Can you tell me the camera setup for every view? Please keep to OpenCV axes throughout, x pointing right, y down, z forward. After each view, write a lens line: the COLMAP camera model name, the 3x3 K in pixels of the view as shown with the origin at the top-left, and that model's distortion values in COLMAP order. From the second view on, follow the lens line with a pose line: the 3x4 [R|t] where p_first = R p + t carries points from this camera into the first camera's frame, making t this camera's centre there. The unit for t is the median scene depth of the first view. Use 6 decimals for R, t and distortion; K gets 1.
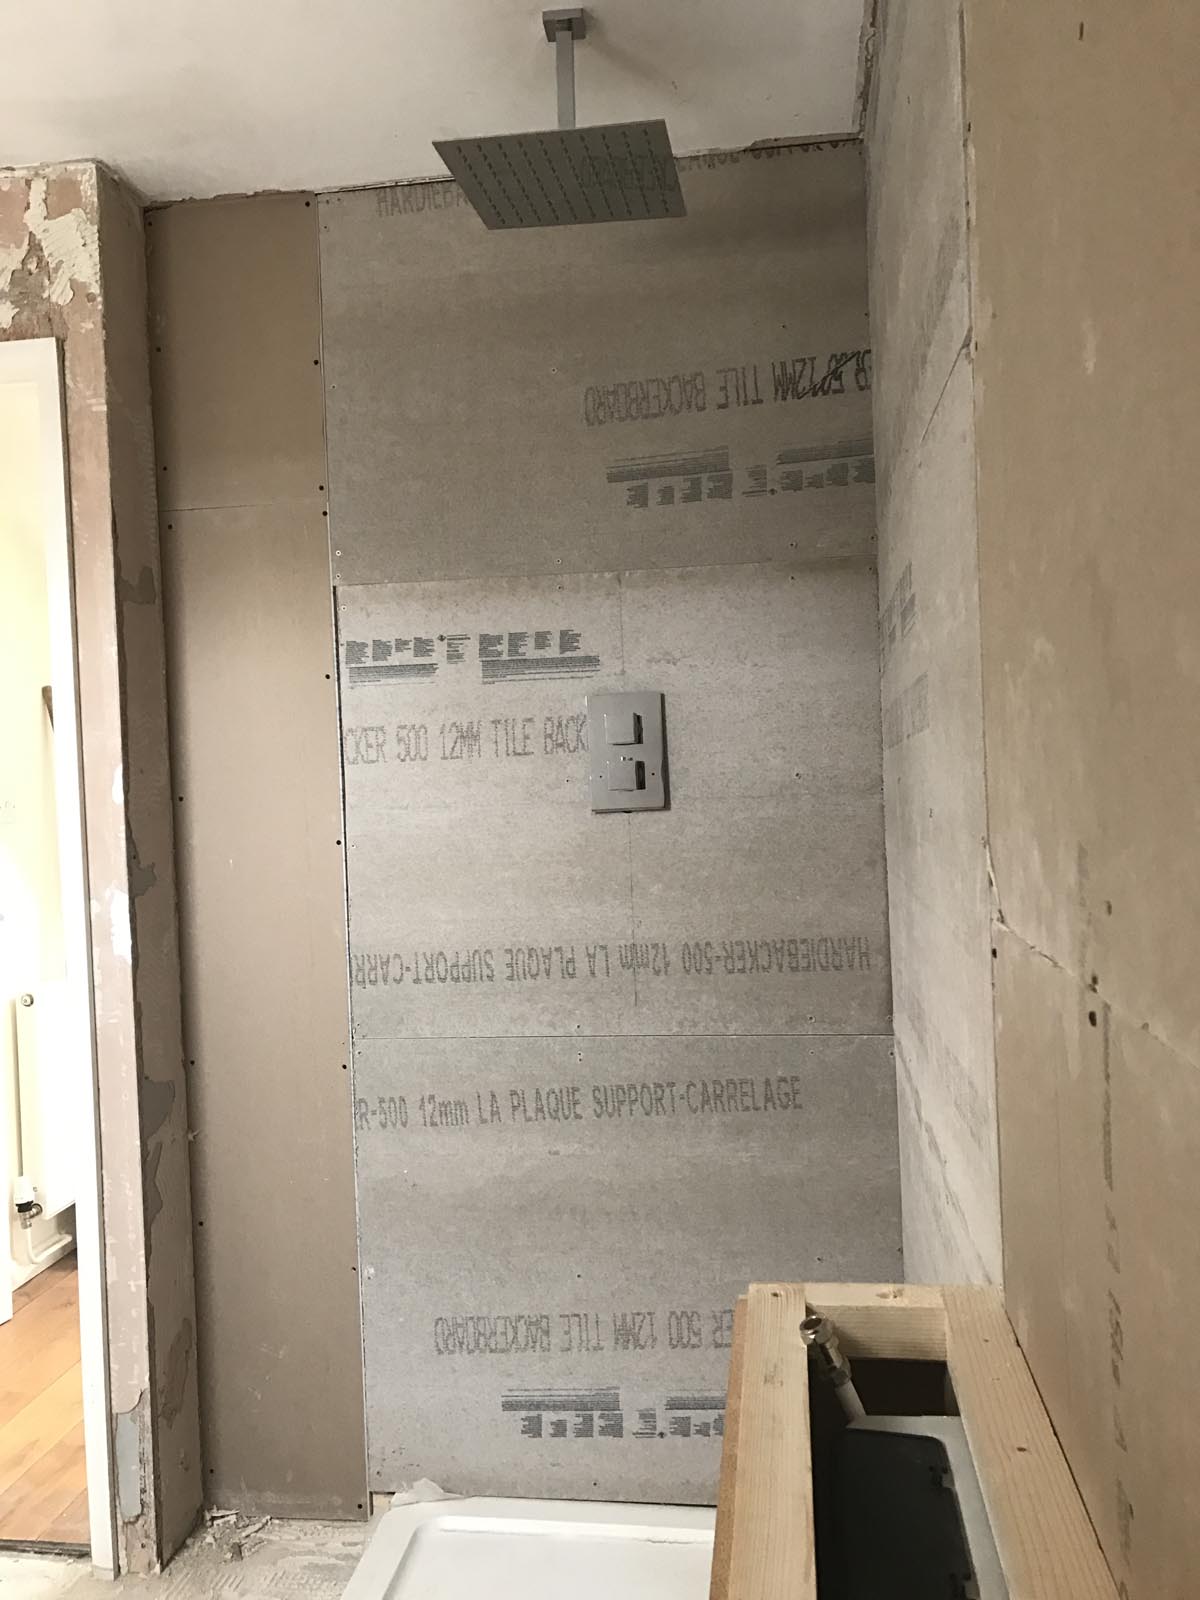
lens RADIAL K [[1306.8, 0, 601.2], [0, 1306.8, 787.2], [0, 0, 1]] dist [0.046757, -0.057077]
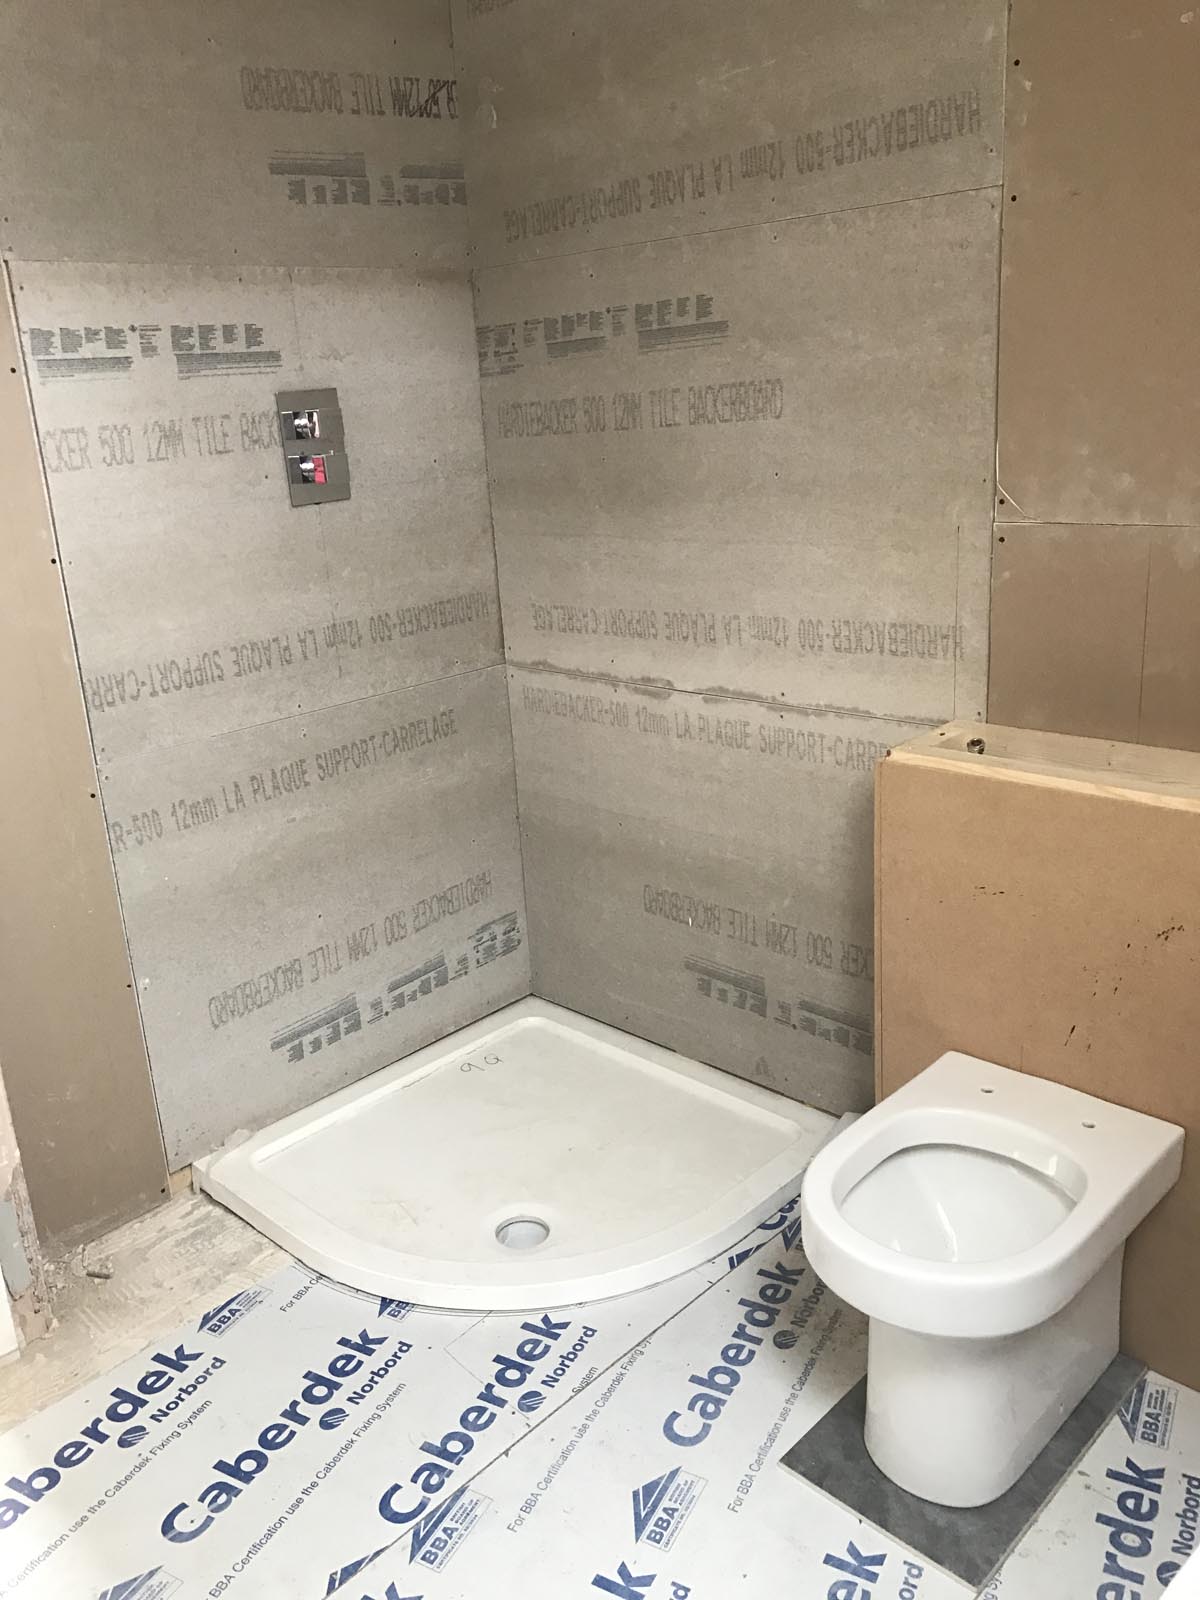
lens RADIAL K [[1306.8, 0, 587.0], [0, 1306.8, 783.5], [0, 0, 1]] dist [0.046757, -0.057077]
pose [[0.589239, -0.234675, 0.773126, -0.744722], [0.050022, 0.965649, 0.254989, -0.023599], [-0.806409, -0.111576, 0.580738, 0.153834]]
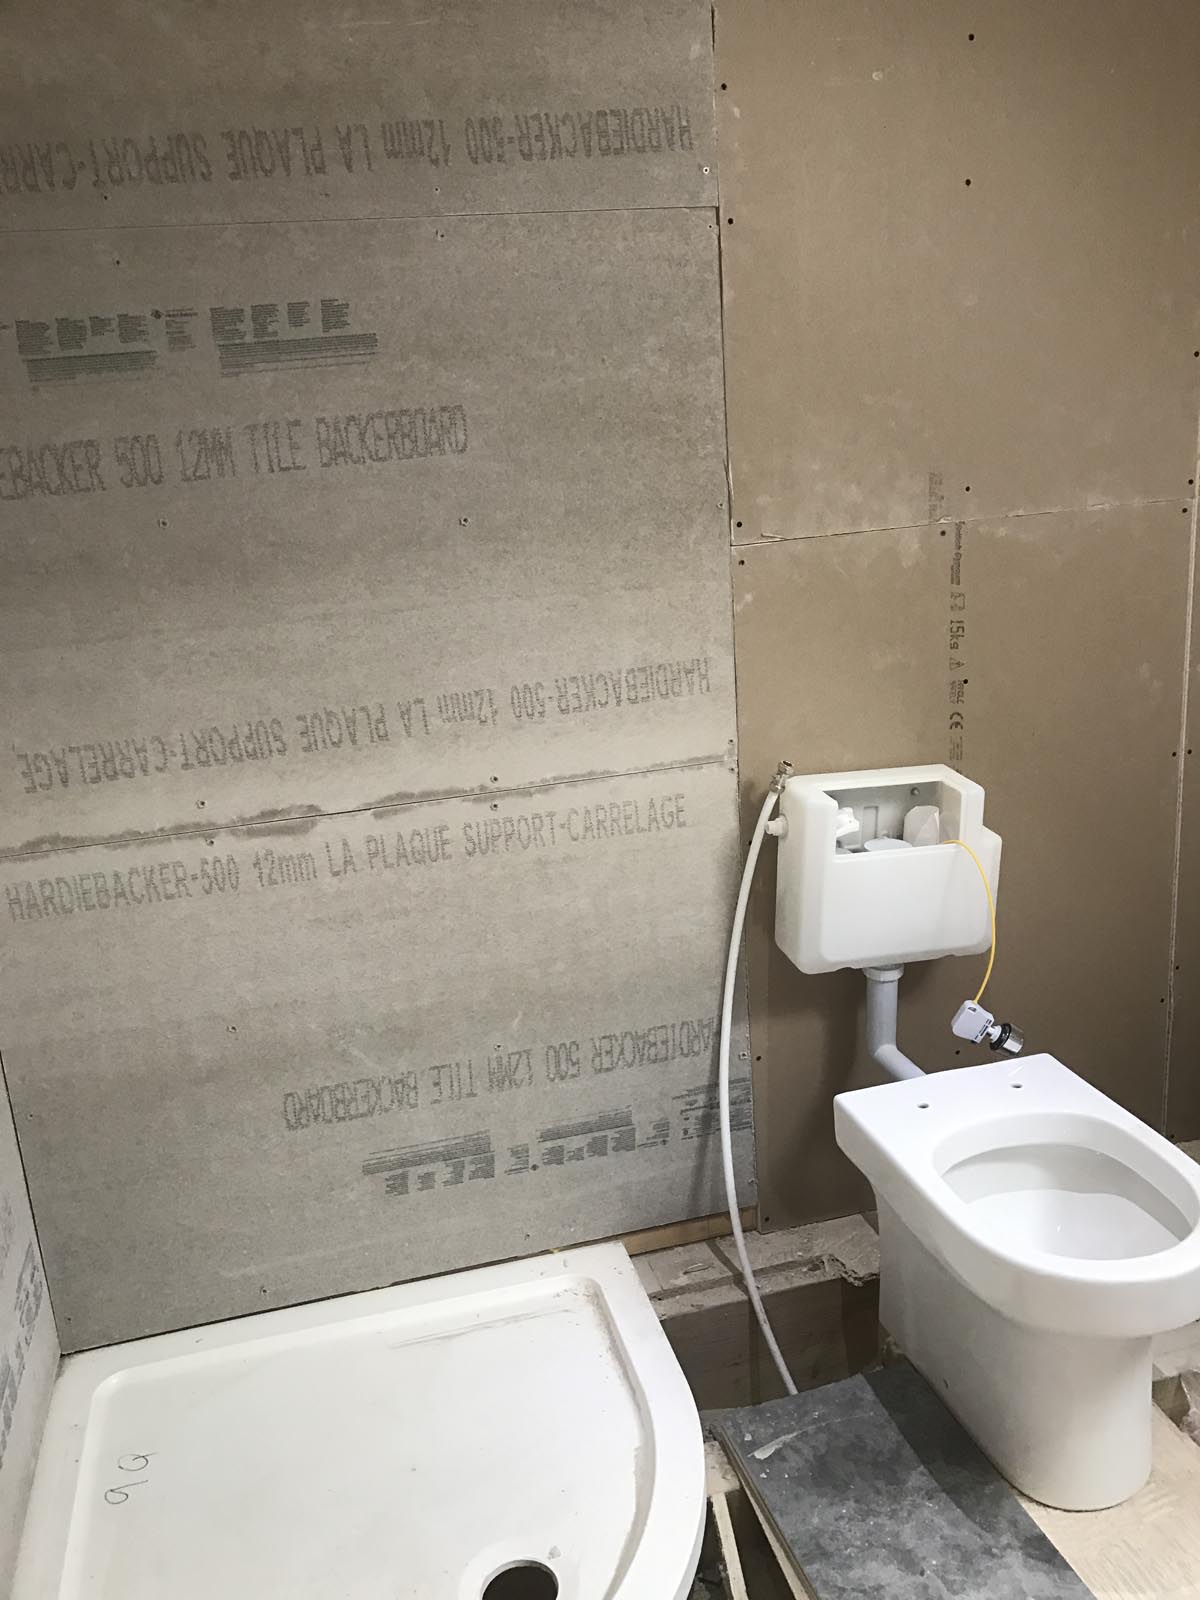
lens RADIAL K [[1306.8, 0, 607.1], [0, 1306.8, 792.5], [0, 0, 1]] dist [0.046757, -0.057077]
pose [[-0.373616, -0.187107, 0.908516, -0.653559], [0.096570, 0.966276, 0.238716, -0.011580], [-0.922543, 0.176924, -0.342948, 0.870082]]
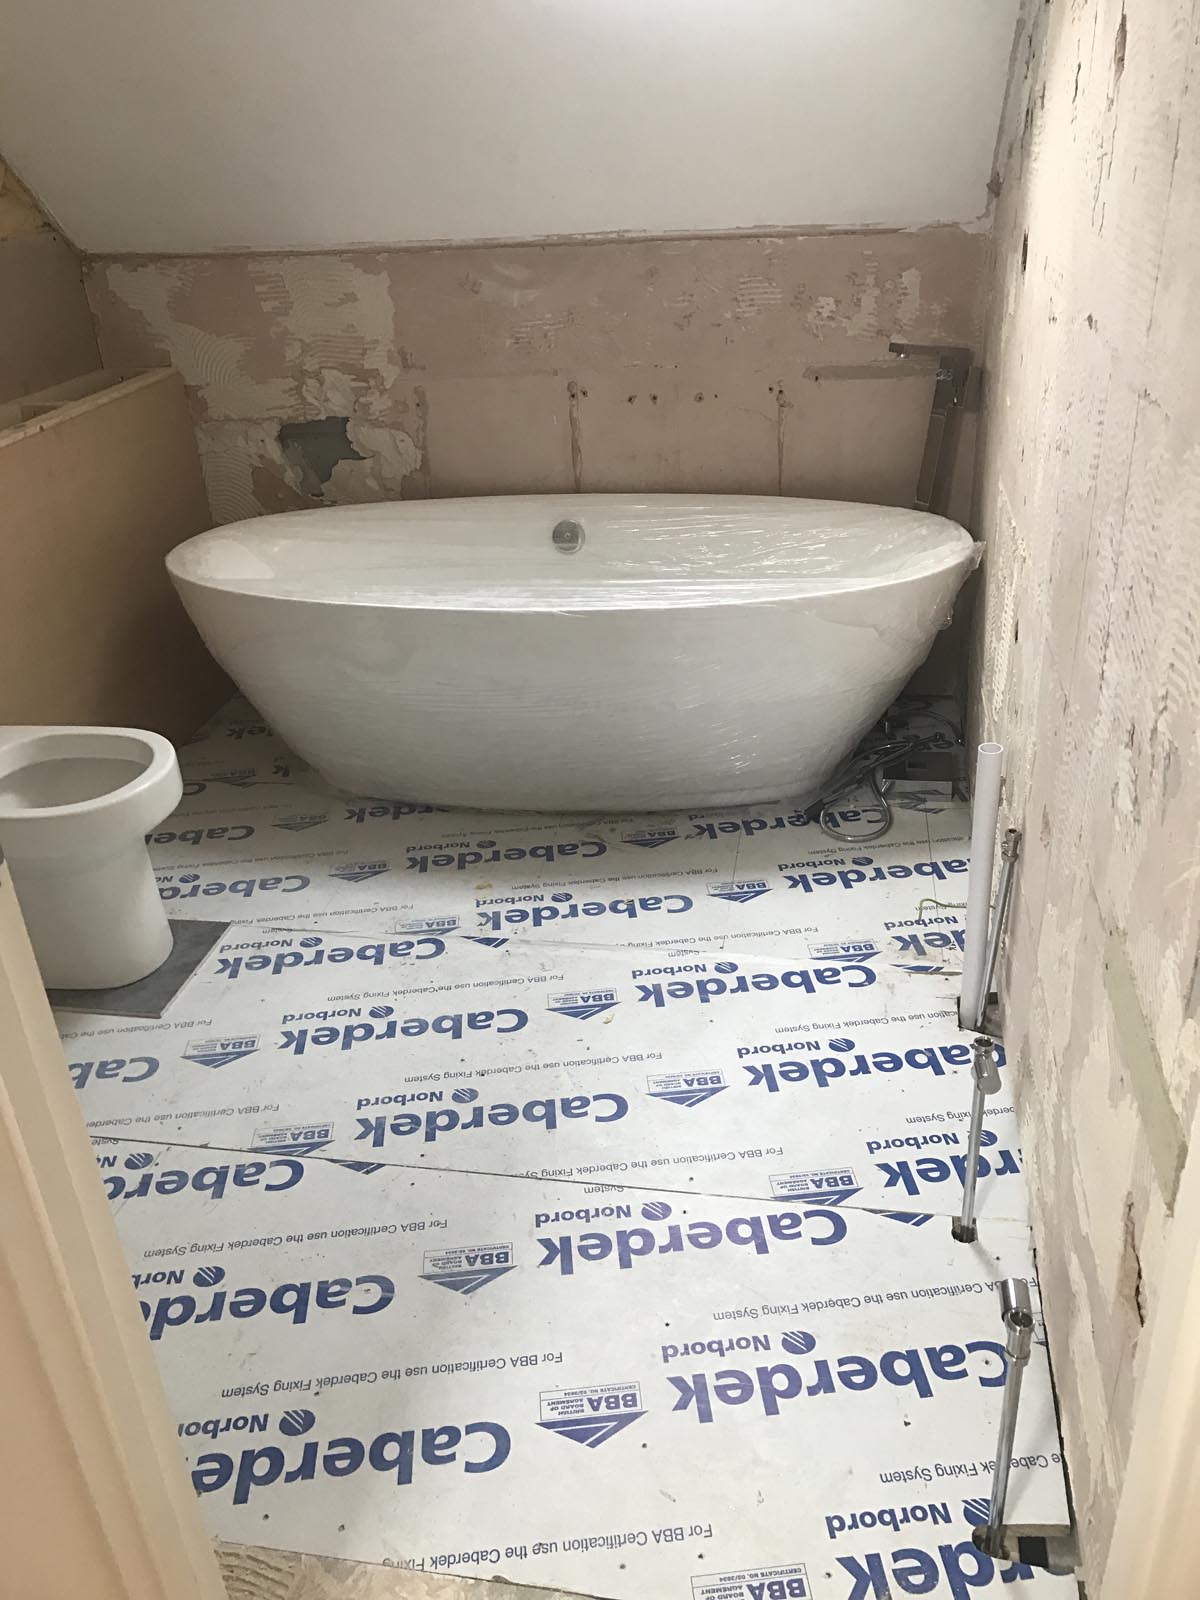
lens RADIAL K [[1306.8, 0, 611.0], [0, 1306.8, 784.5], [0, 0, 1]] dist [0.046757, -0.057077]
pose [[-0.994777, 0.067351, 0.076700, -0.606670], [0.095868, 0.874480, 0.475494, -0.041631], [-0.035048, 0.480364, -0.876369, 1.292643]]
